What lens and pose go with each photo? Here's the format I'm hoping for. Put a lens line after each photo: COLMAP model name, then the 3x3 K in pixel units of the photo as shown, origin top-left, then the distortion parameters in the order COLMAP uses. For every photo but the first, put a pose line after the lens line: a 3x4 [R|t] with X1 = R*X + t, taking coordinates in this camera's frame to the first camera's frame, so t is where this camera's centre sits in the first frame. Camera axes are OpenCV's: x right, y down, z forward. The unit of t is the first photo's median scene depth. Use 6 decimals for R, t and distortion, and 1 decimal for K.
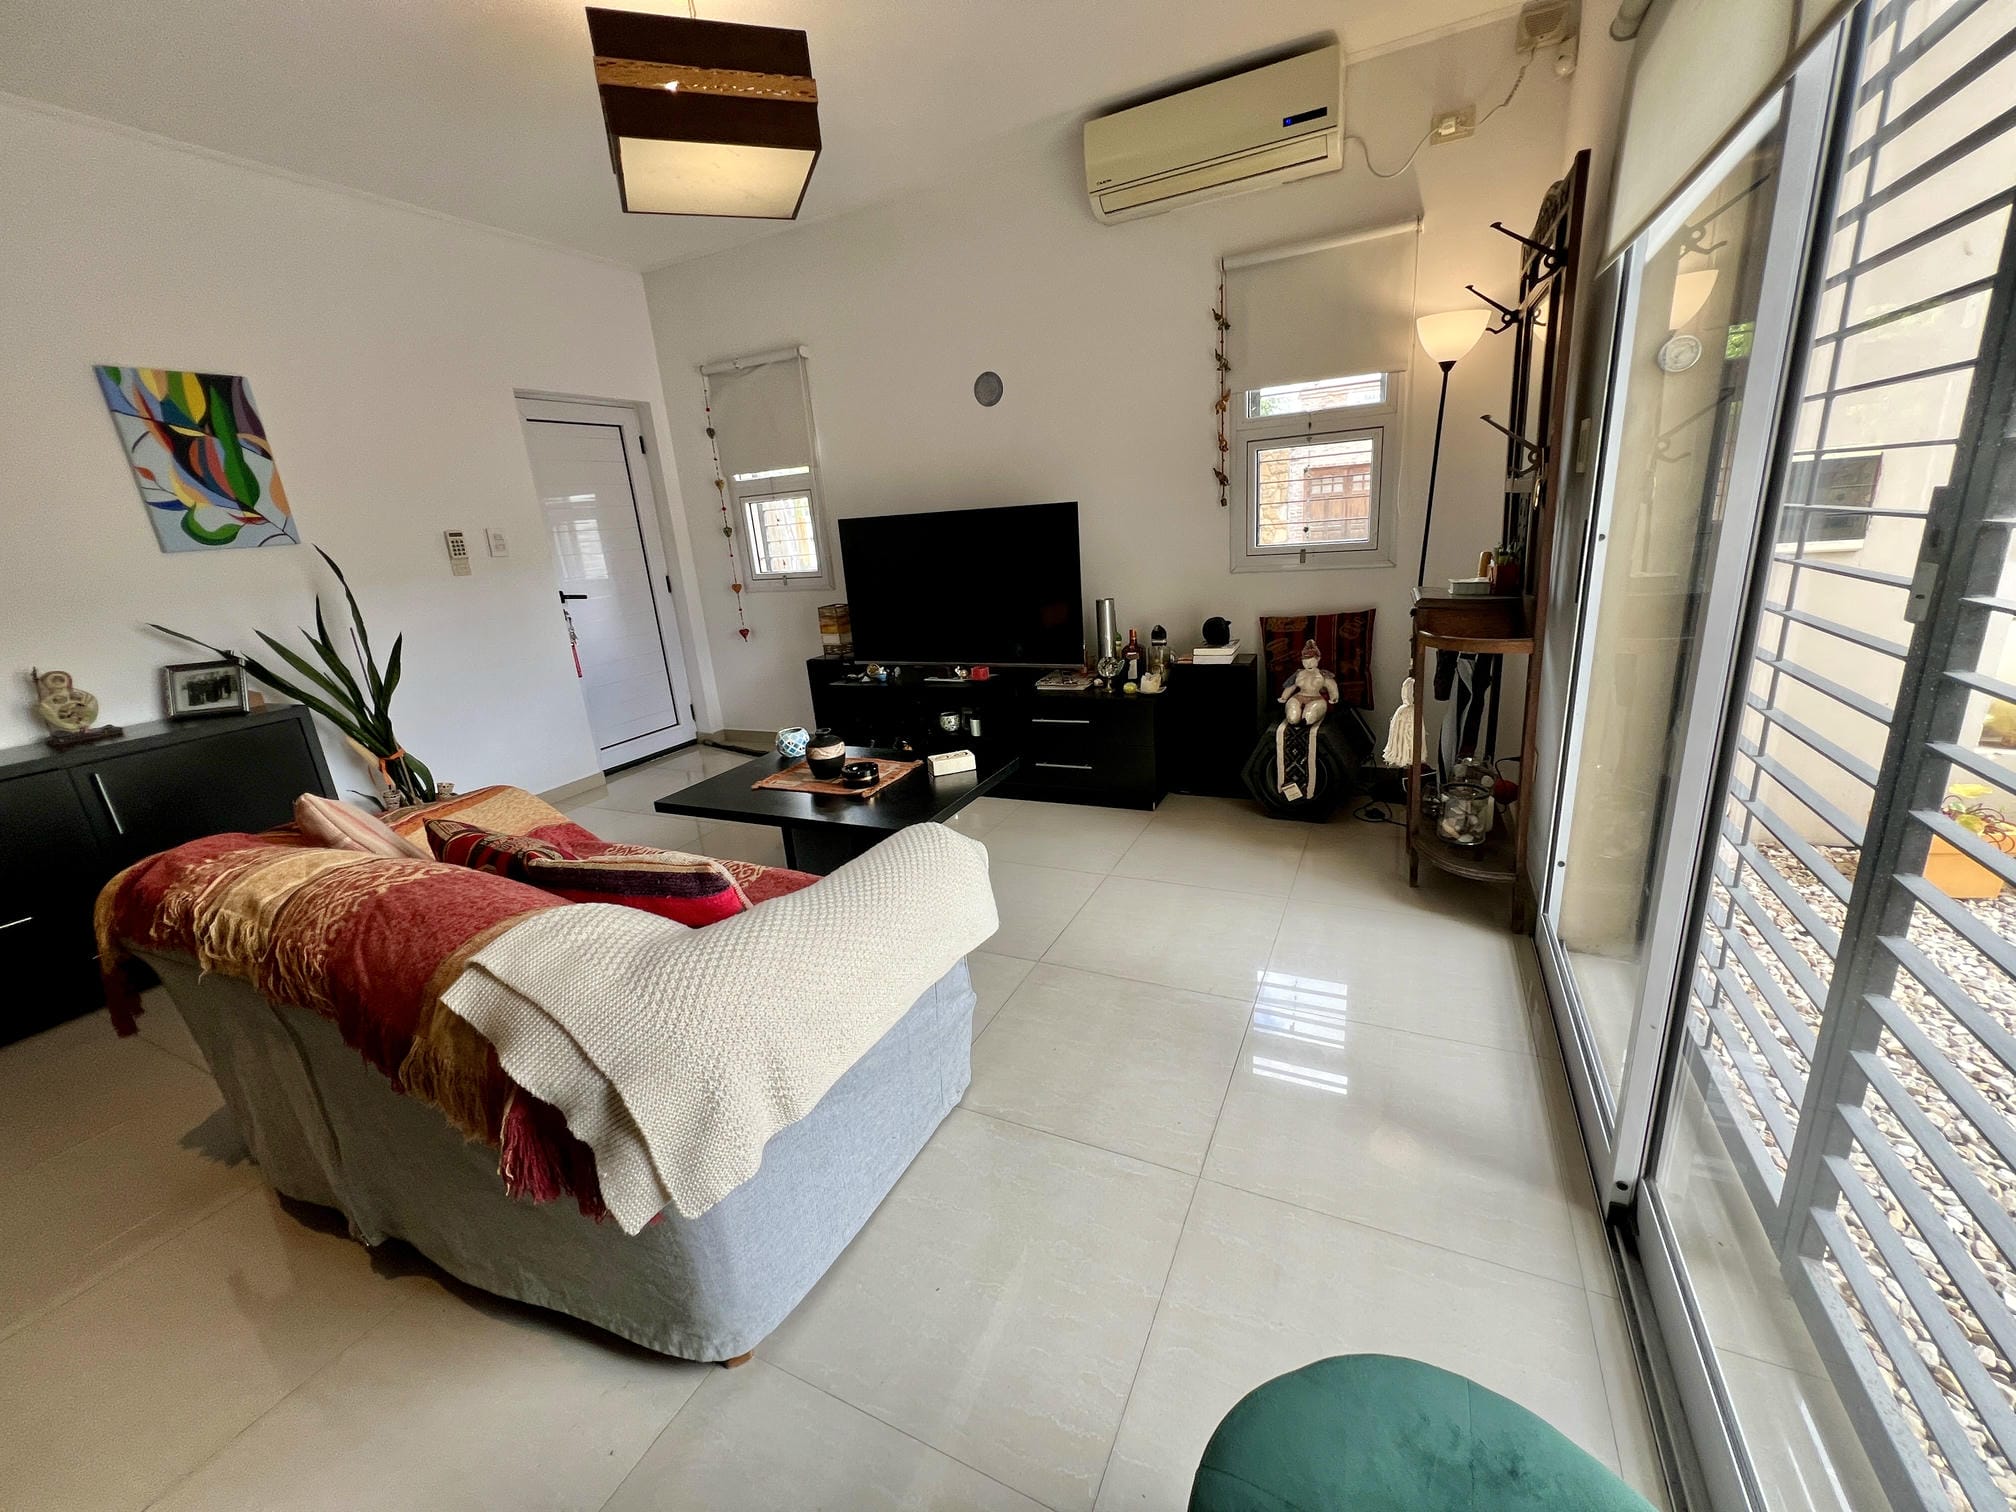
lens RADIAL K [[807.7, 0, 1006.9], [0, 807.7, 757.6], [0, 0, 1]] dist [-0.002150, -0.000235]
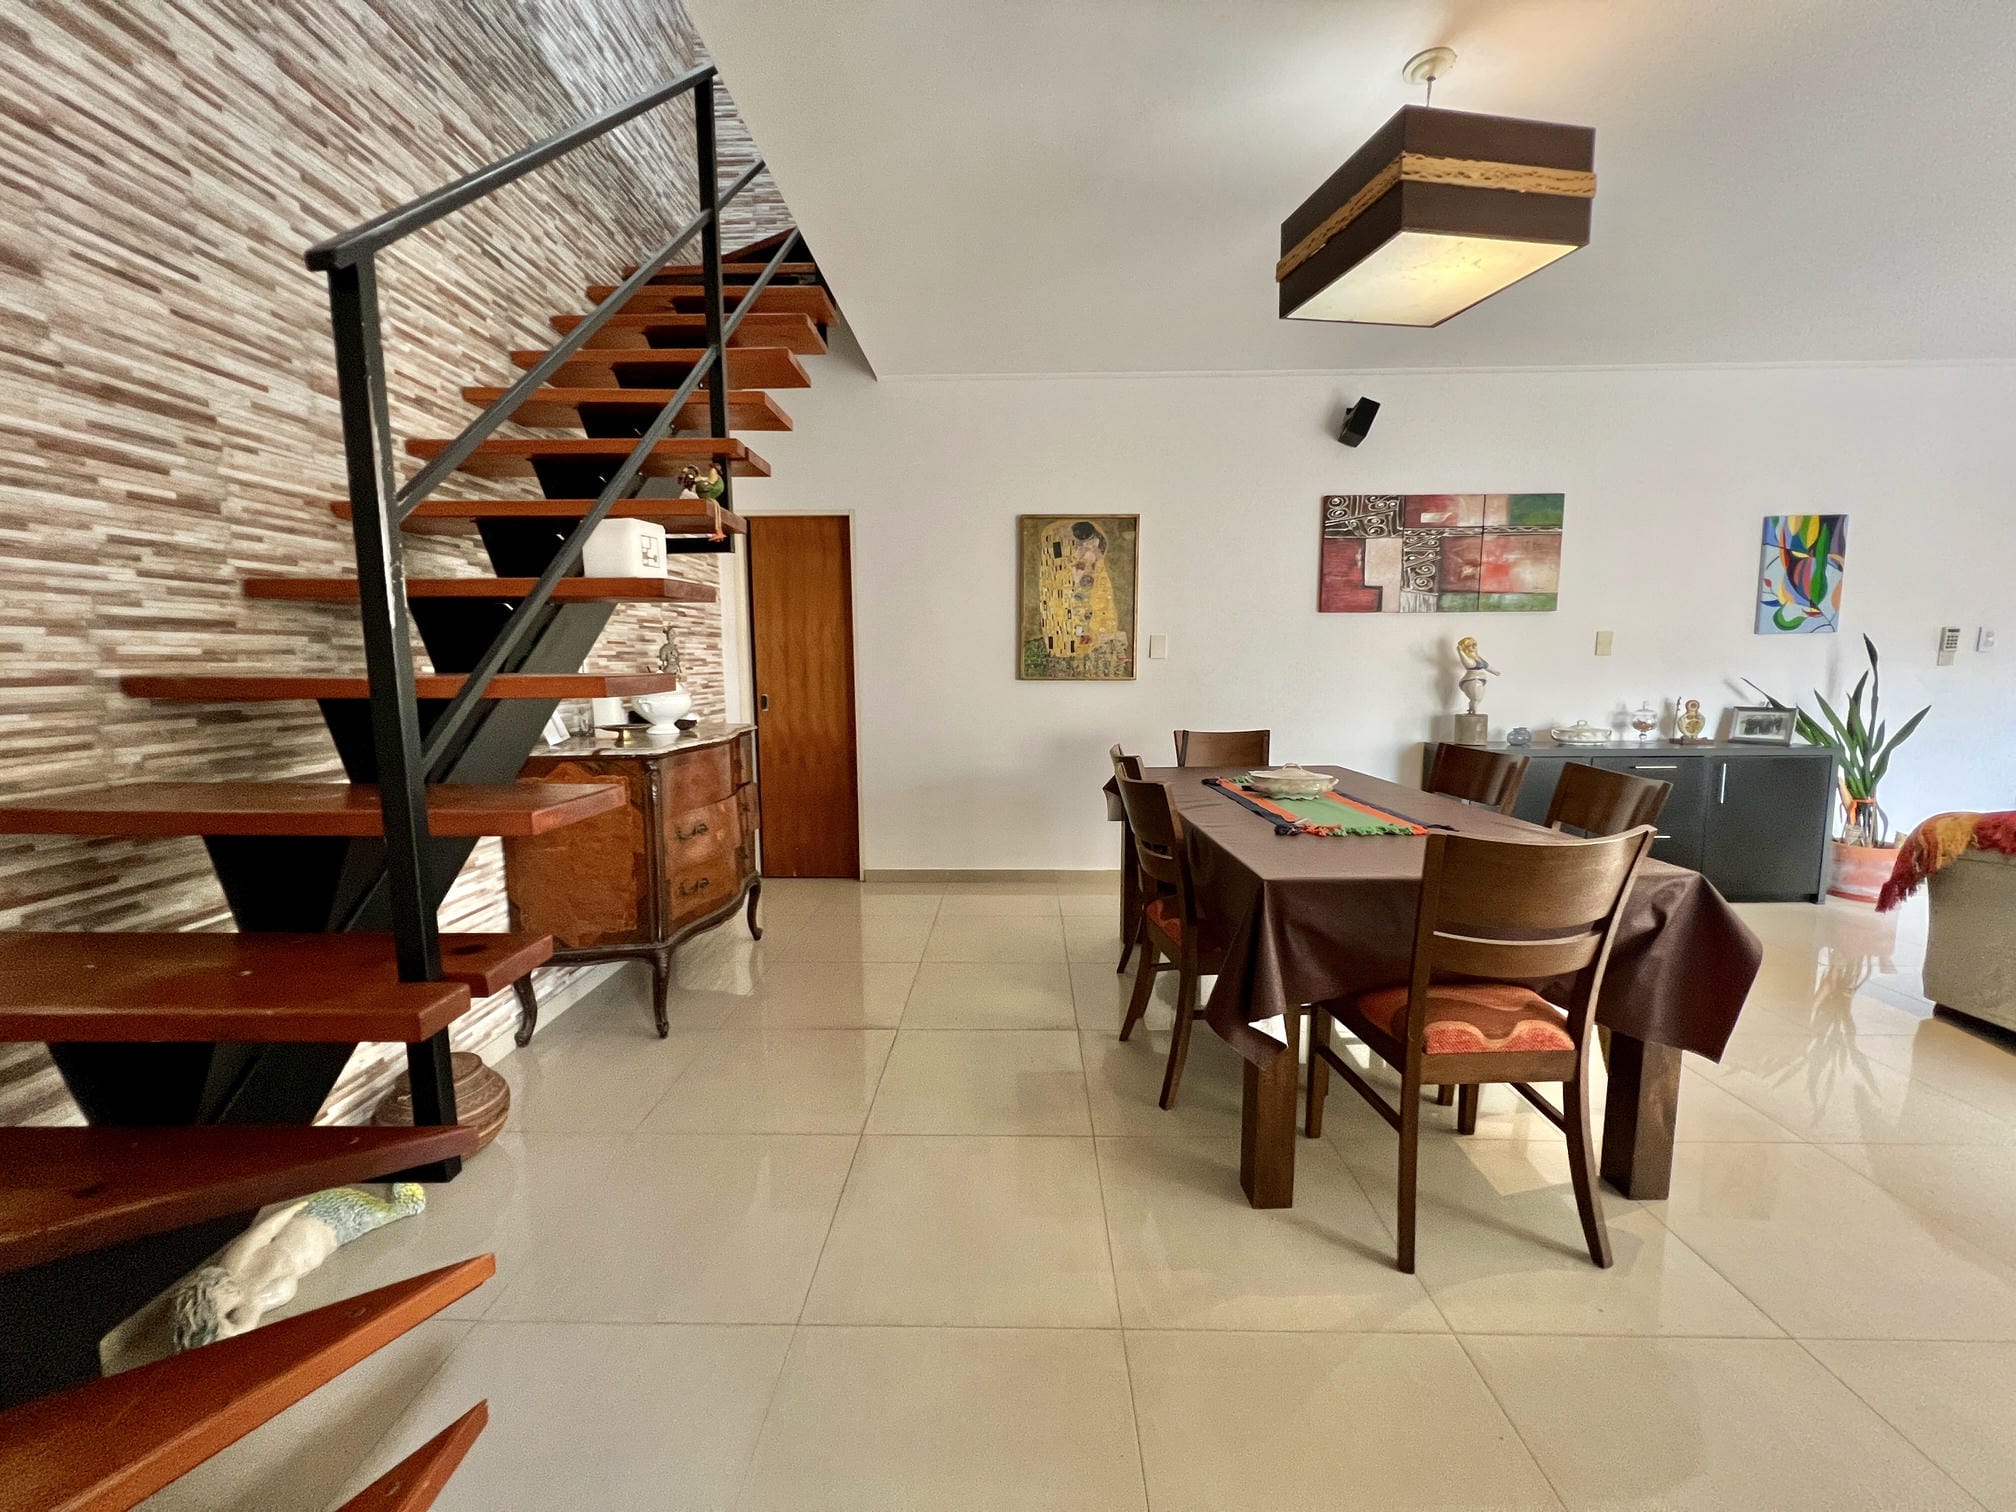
lens RADIAL K [[807.7, 0, 1011.5], [0, 807.7, 753.5], [0, 0, 1]] dist [-0.002150, -0.000235]
pose [[0.428489, 0.177538, -0.885933, -0.266055], [-0.278703, 0.958666, 0.057316, 0.257849], [0.859489, 0.222353, 0.460258, -0.826301]]
